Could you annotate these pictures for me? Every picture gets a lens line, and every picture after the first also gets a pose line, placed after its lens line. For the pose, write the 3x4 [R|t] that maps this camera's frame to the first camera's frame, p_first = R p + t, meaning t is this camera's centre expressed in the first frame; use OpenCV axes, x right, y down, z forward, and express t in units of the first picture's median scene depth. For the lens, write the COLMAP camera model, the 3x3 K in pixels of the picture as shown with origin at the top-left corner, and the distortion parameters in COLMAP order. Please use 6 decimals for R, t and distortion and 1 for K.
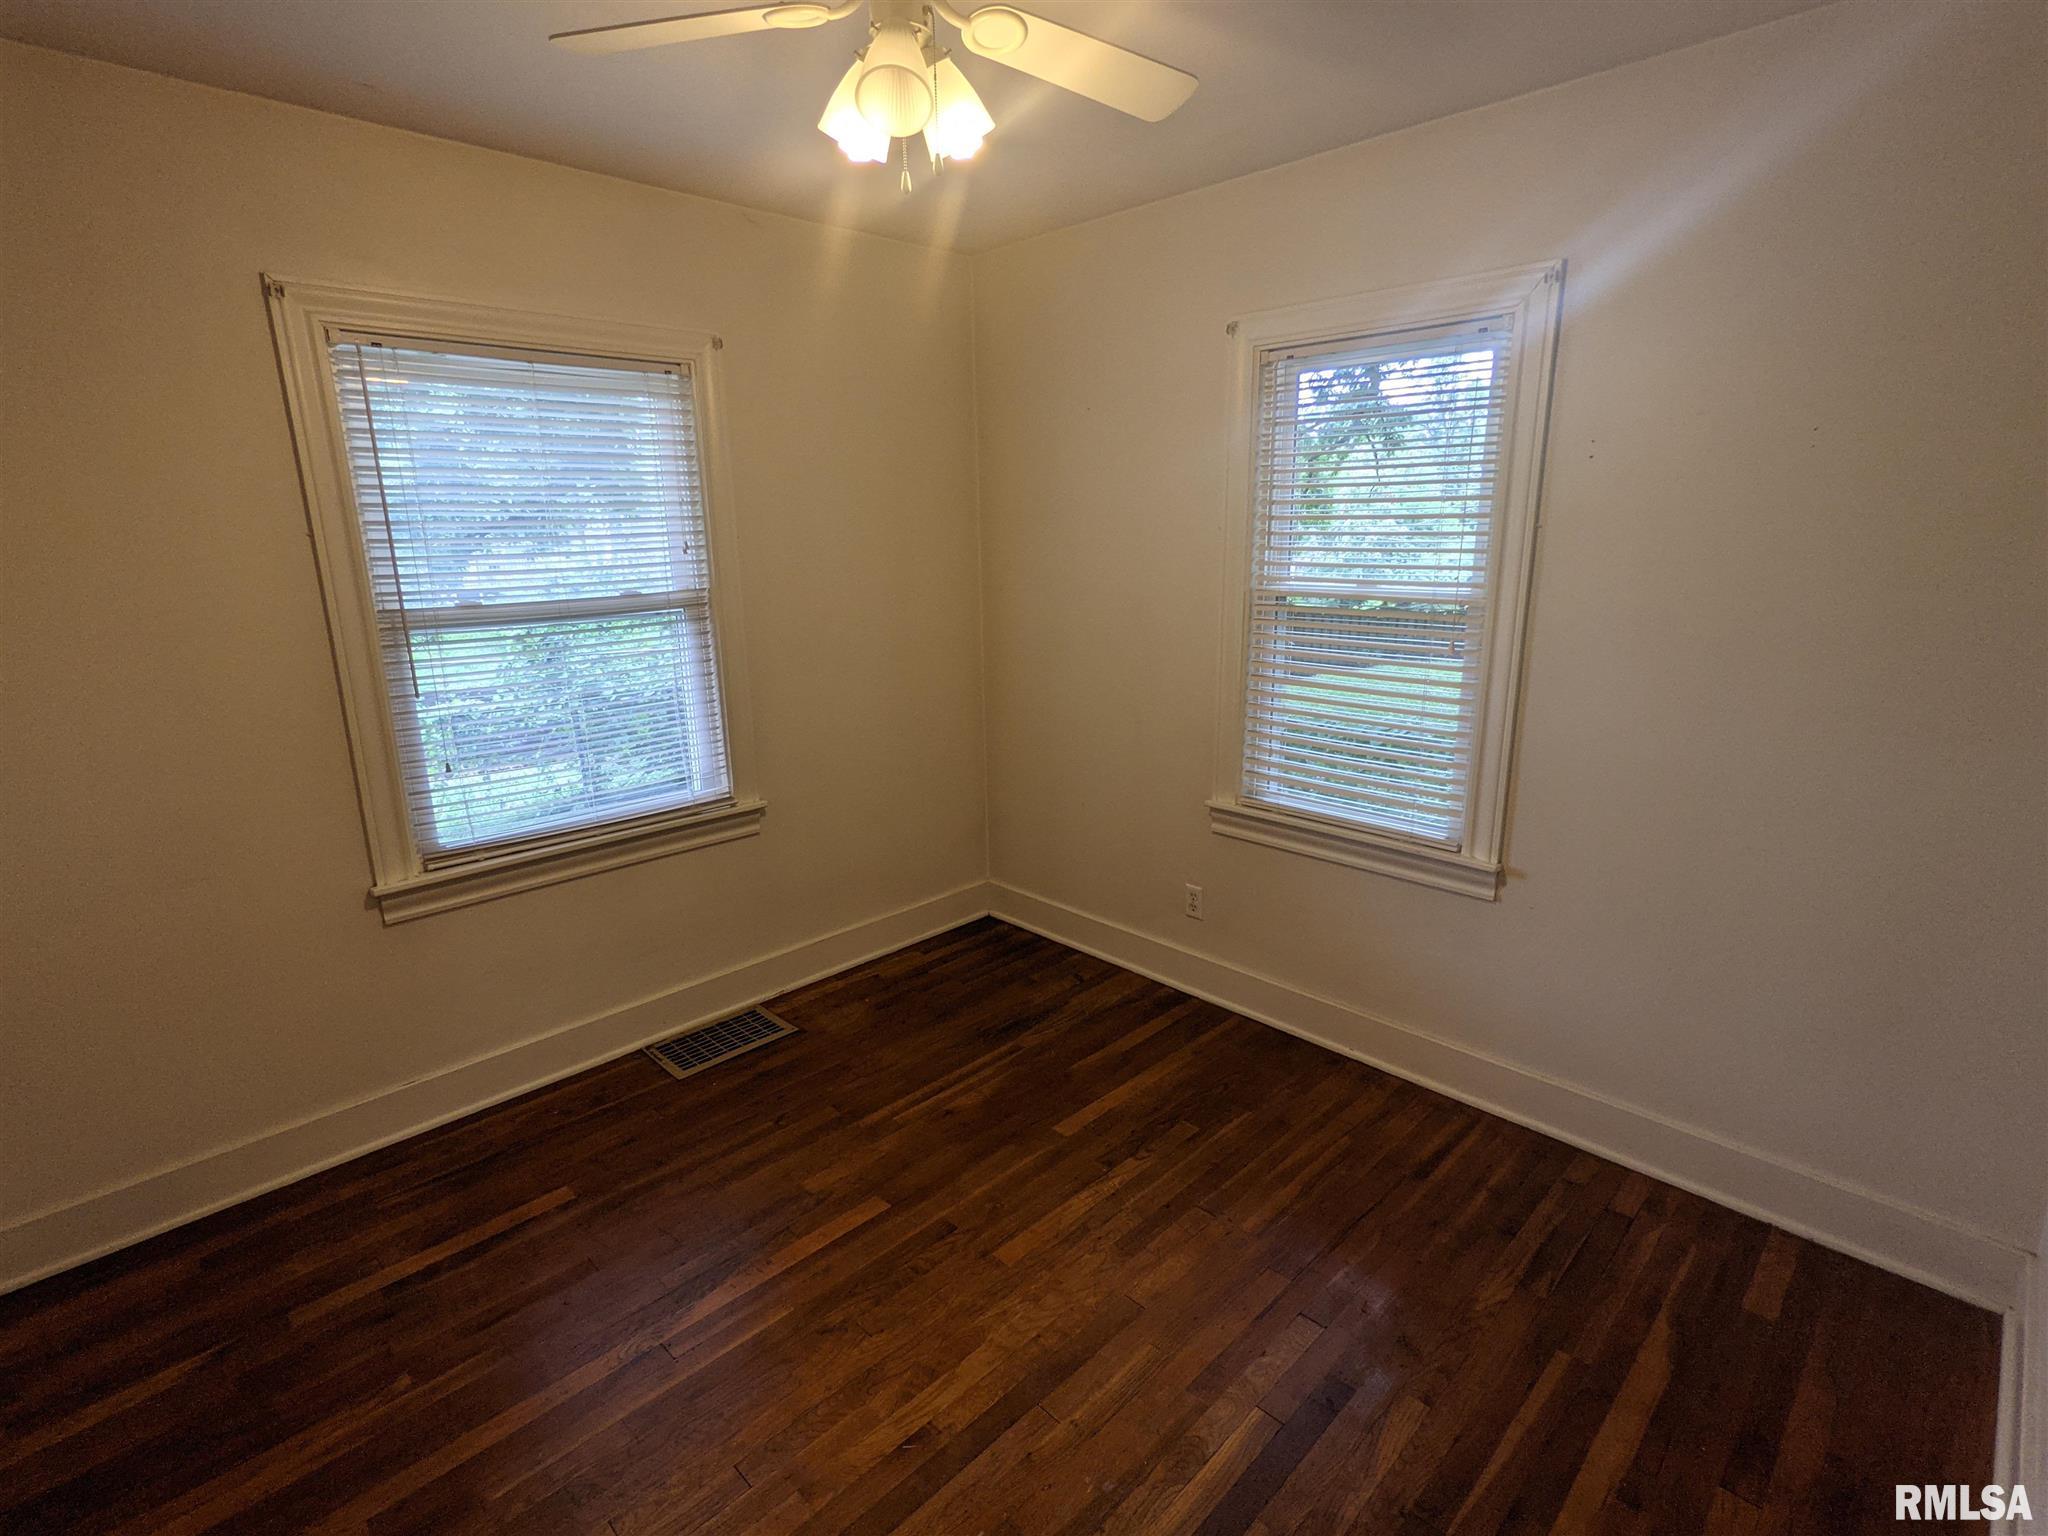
lens RADIAL K [[1003.9, 0, 1031.5], [0, 1003.9, 768.9], [0, 0, 1]] dist [0.012013, -0.000221]
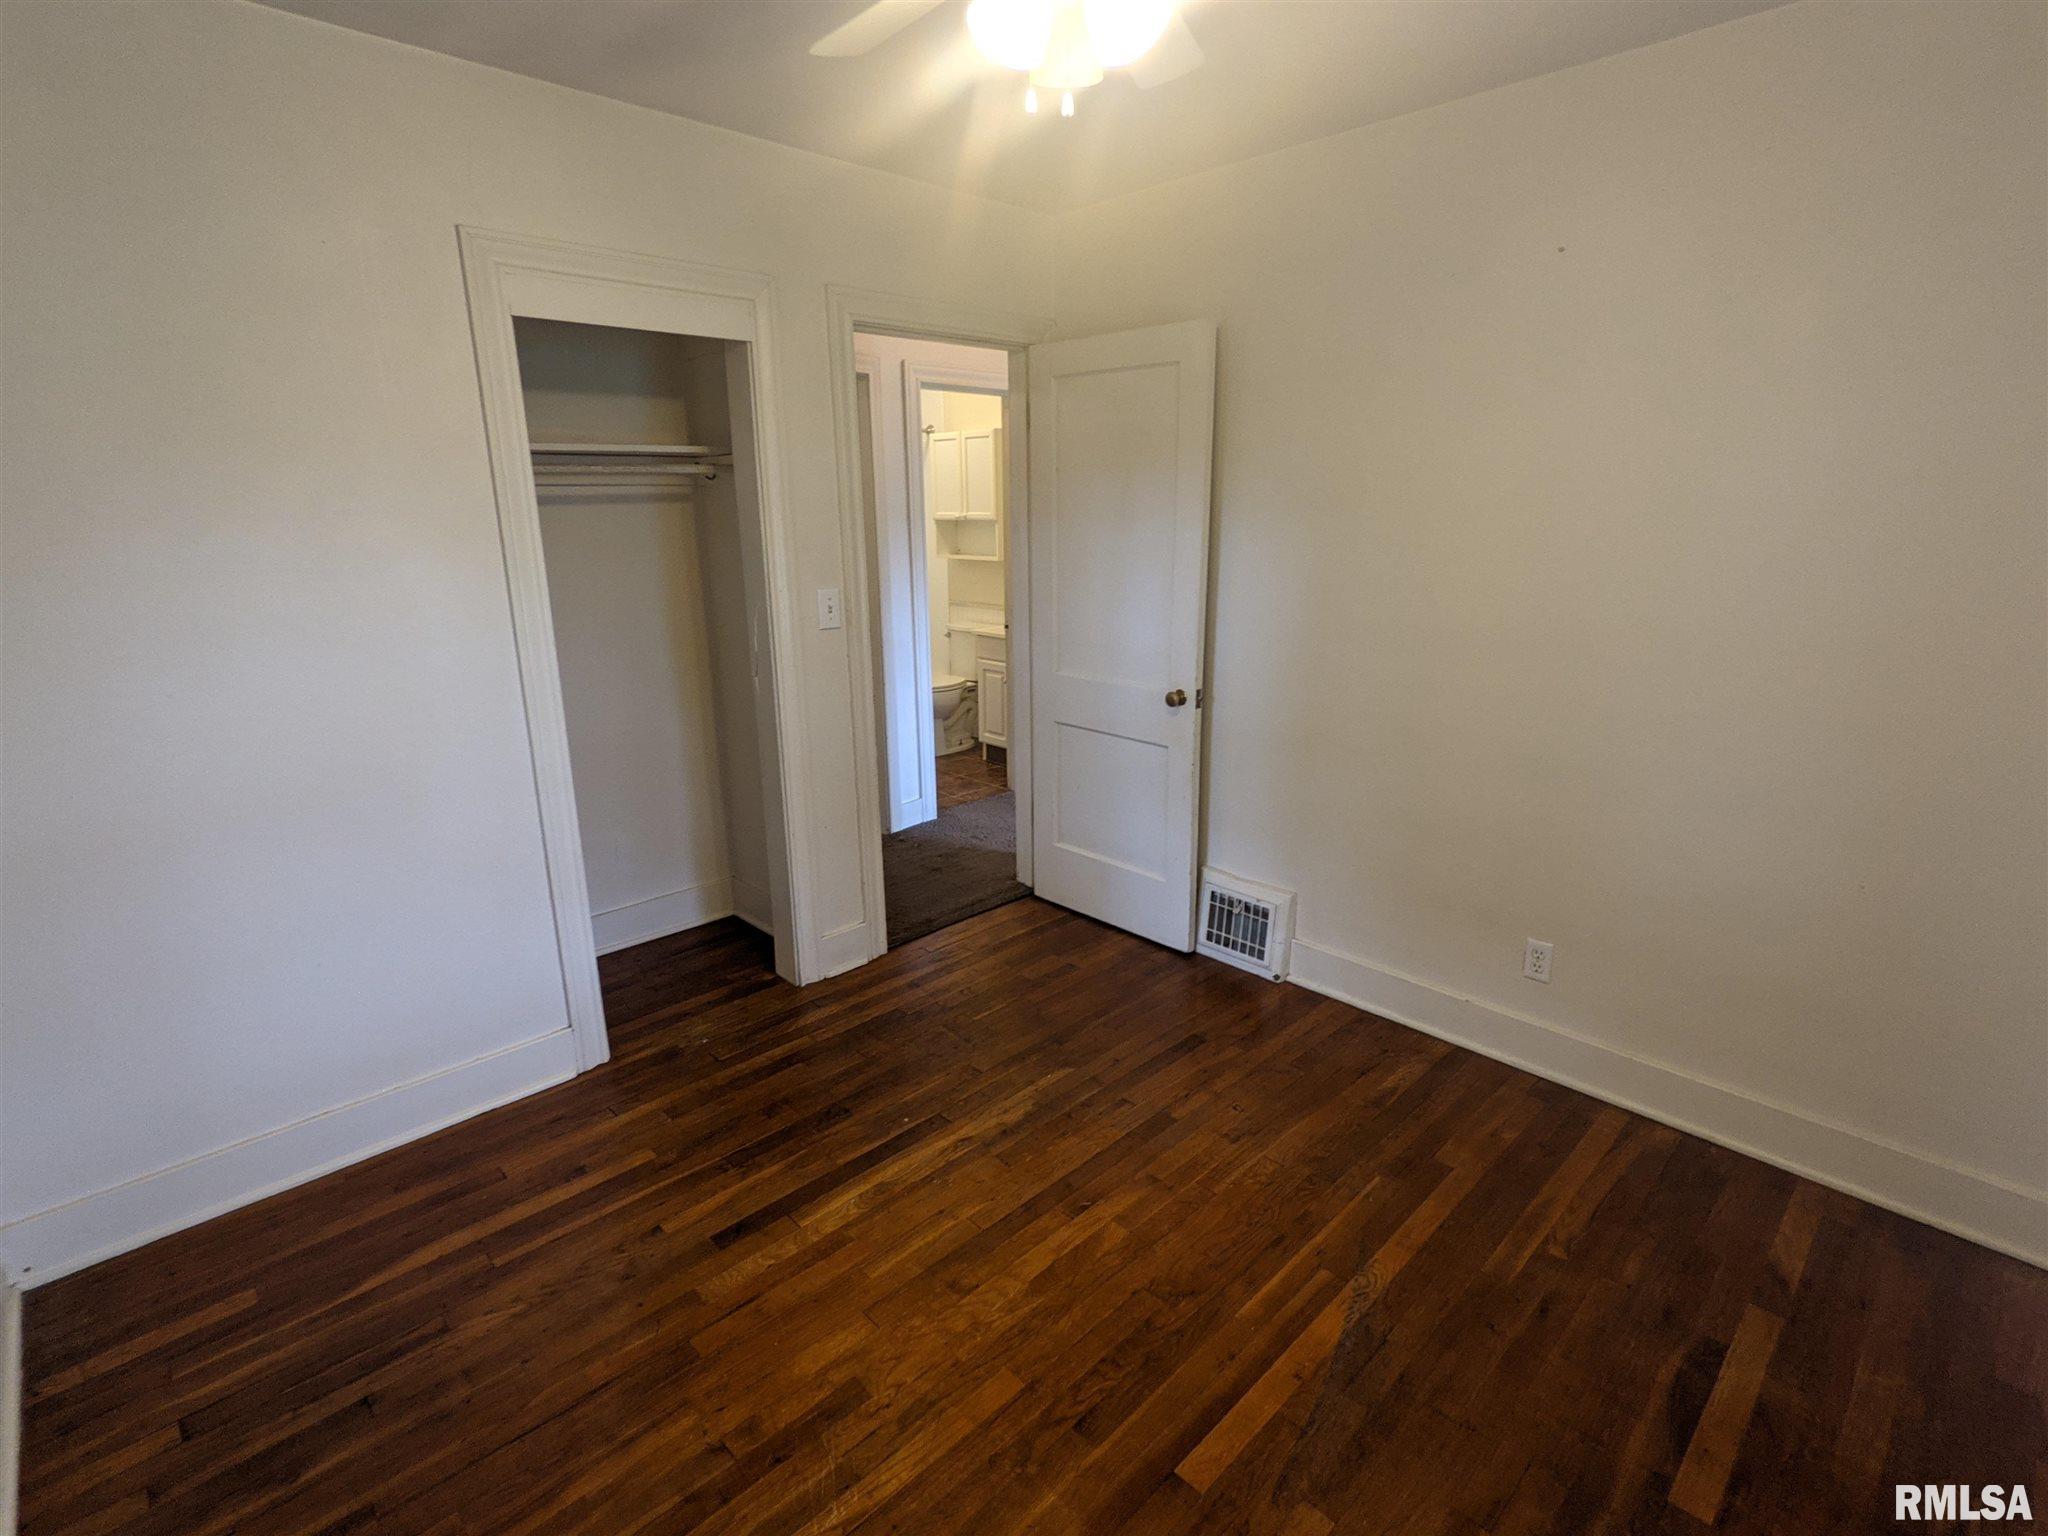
lens RADIAL K [[1003.9, 0, 1030.0], [0, 1003.9, 775.0], [0, 0, 1]] dist [0.012013, -0.000221]
pose [[-0.999613, 0.020141, 0.019191, -0.058411], [0.026999, 0.868735, 0.494541, -0.295570], [-0.006711, 0.494868, -0.868942, 1.249076]]
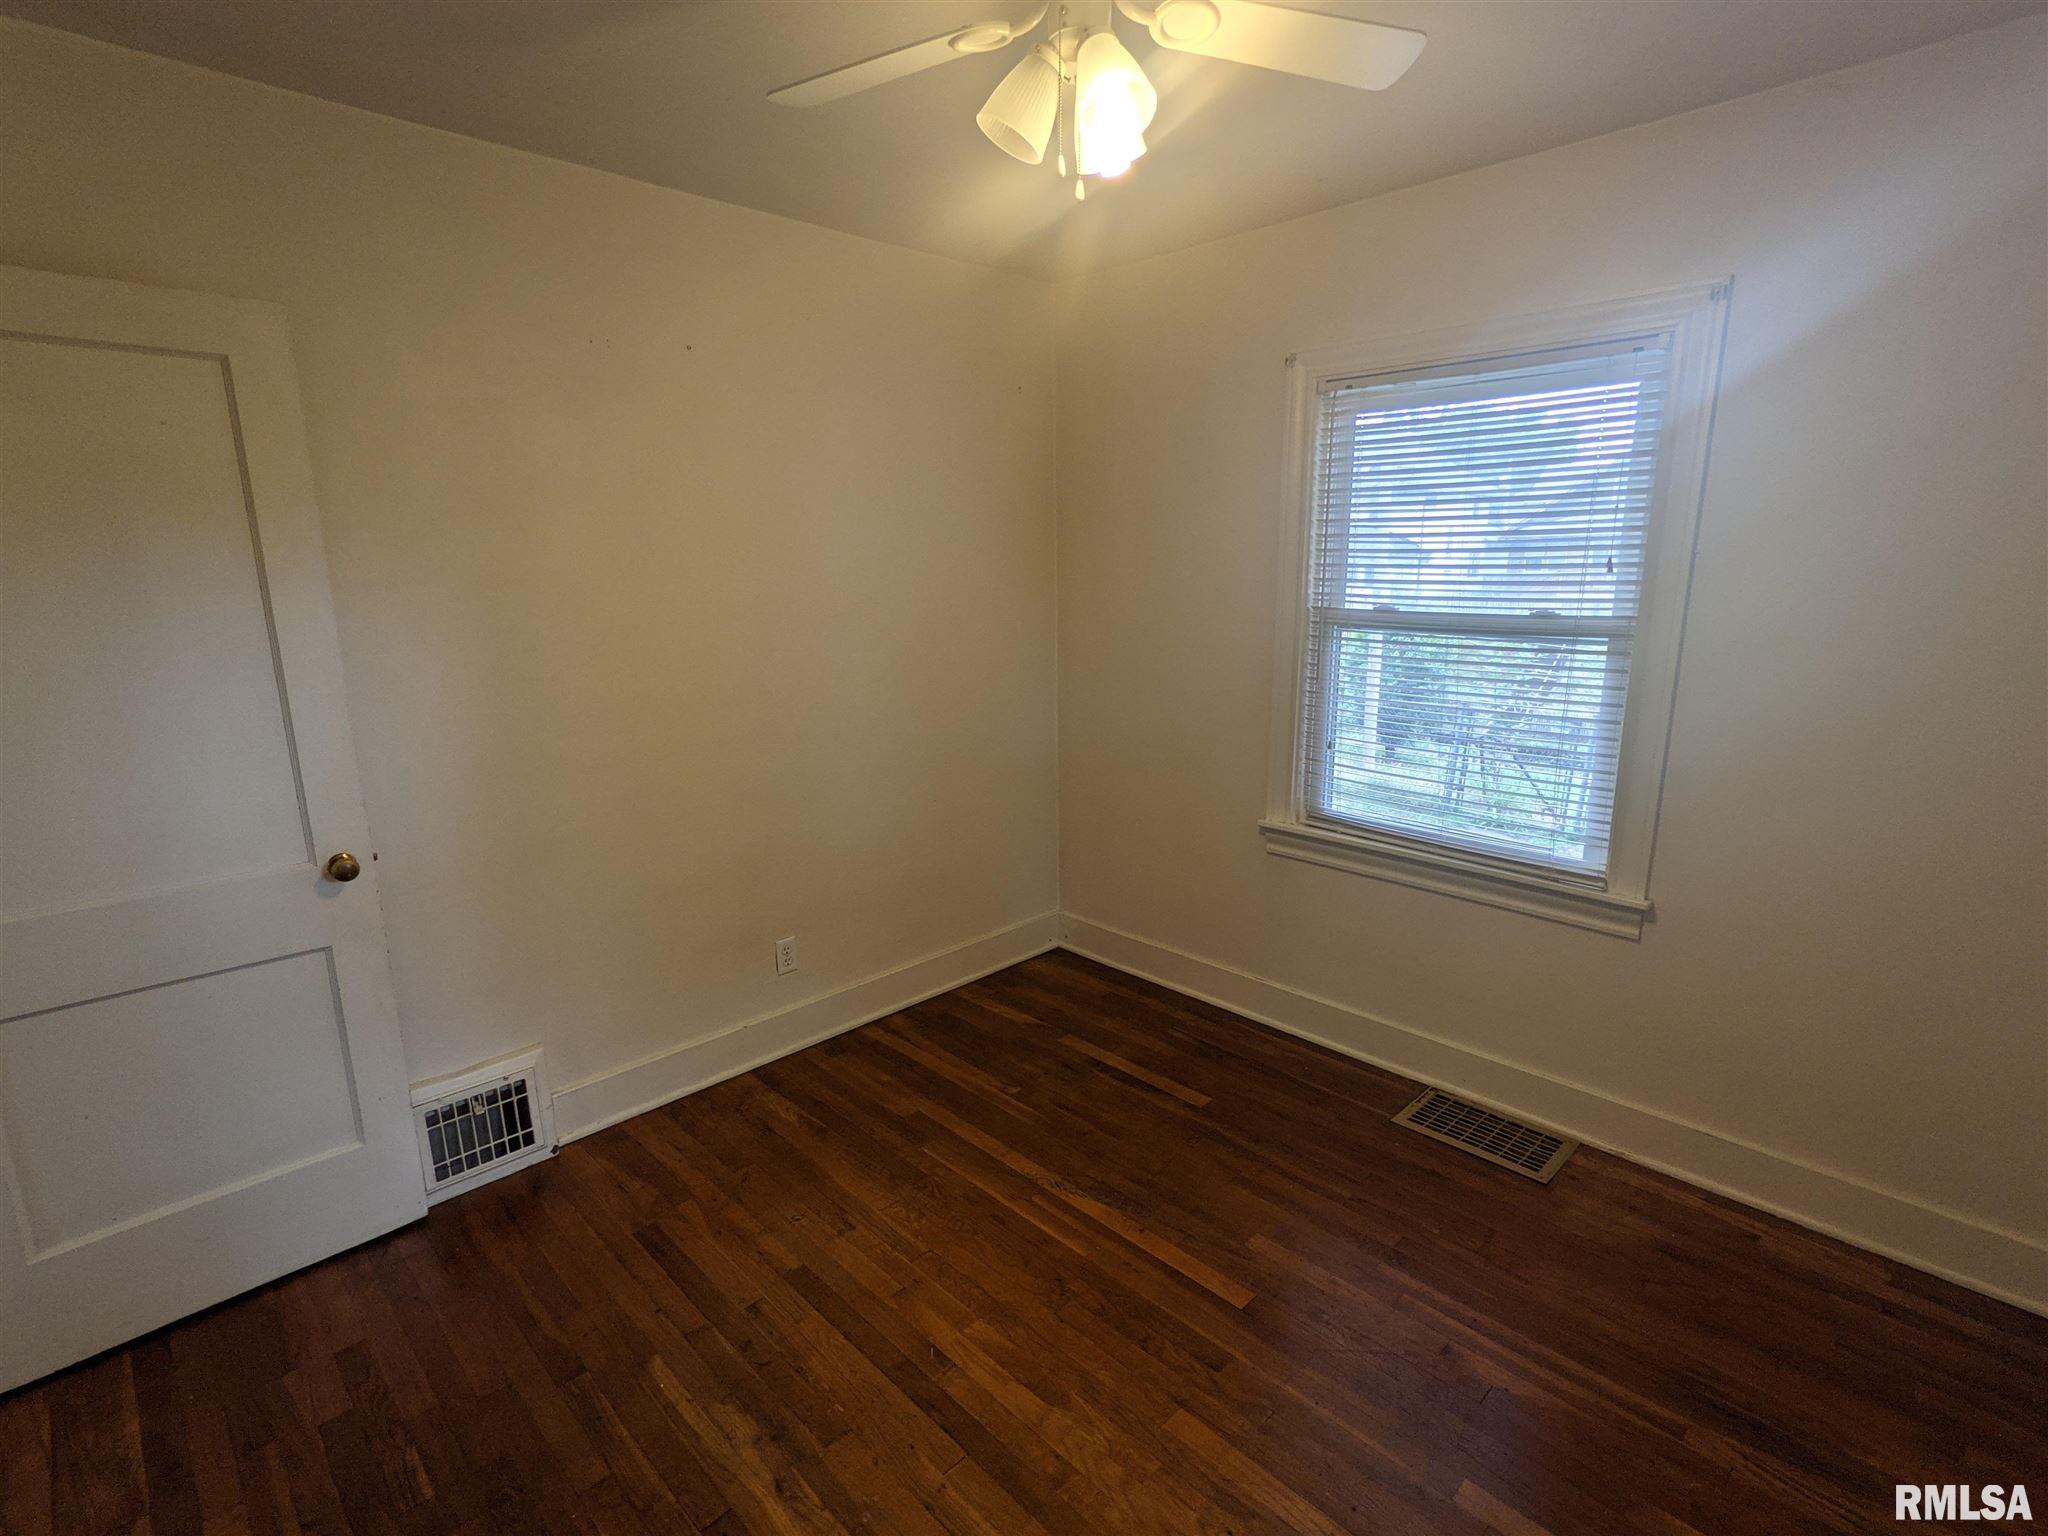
lens RADIAL K [[1003.9, 0, 1020.2], [0, 1003.9, 769.0], [0, 0, 1]] dist [0.012013, -0.000221]
pose [[-0.008182, 0.228834, -0.973431, 0.561278], [-0.235280, 0.945694, 0.224291, -0.151581], [0.971893, 0.230864, 0.046103, 0.605634]]
